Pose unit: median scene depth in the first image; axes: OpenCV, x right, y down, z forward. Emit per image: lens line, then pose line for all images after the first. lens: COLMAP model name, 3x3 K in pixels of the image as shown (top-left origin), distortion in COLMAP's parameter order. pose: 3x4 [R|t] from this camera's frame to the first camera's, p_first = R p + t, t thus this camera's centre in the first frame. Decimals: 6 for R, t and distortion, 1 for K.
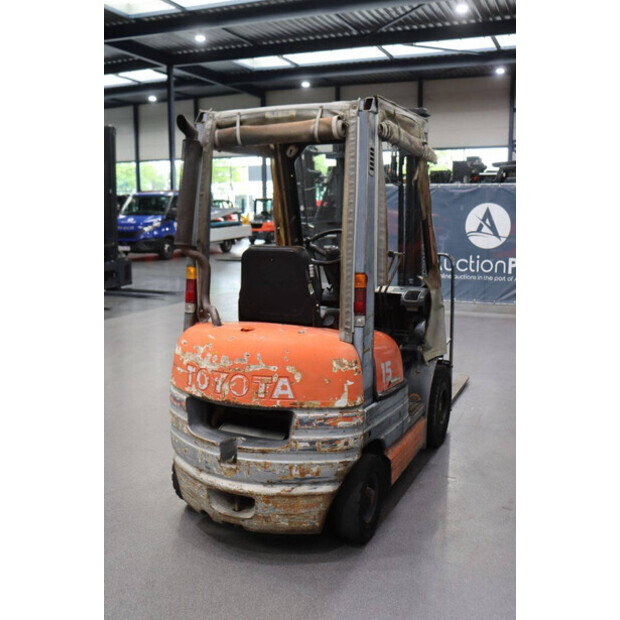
lens RADIAL K [[618.3, 0, 310.0], [0, 618.3, 310.0], [0, 0, 1]] dist [-0.066080, 0.014985]
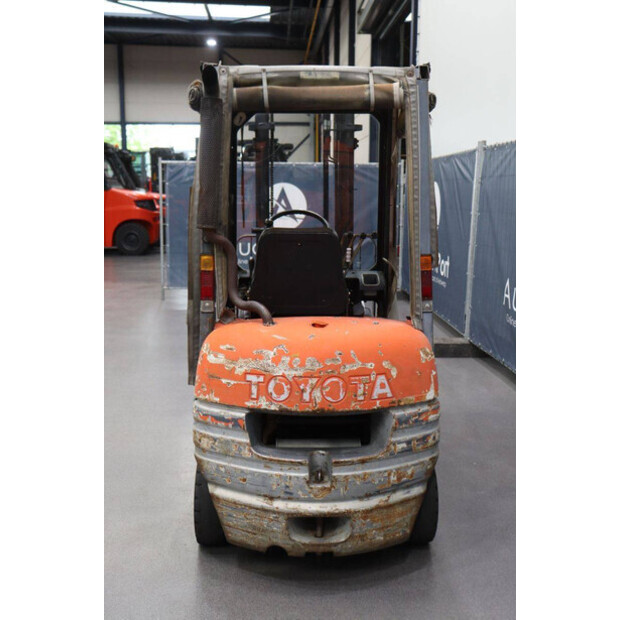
lens RADIAL K [[675.8, 0, 310.0], [0, 675.8, 310.0], [0, 0, 1]] dist [-0.055154, 0.042224]
pose [[0.896279, -0.069602, 0.437996, -0.536723], [0.063928, 0.997570, 0.027708, -0.016329], [-0.438860, 0.003166, 0.898550, 0.166142]]
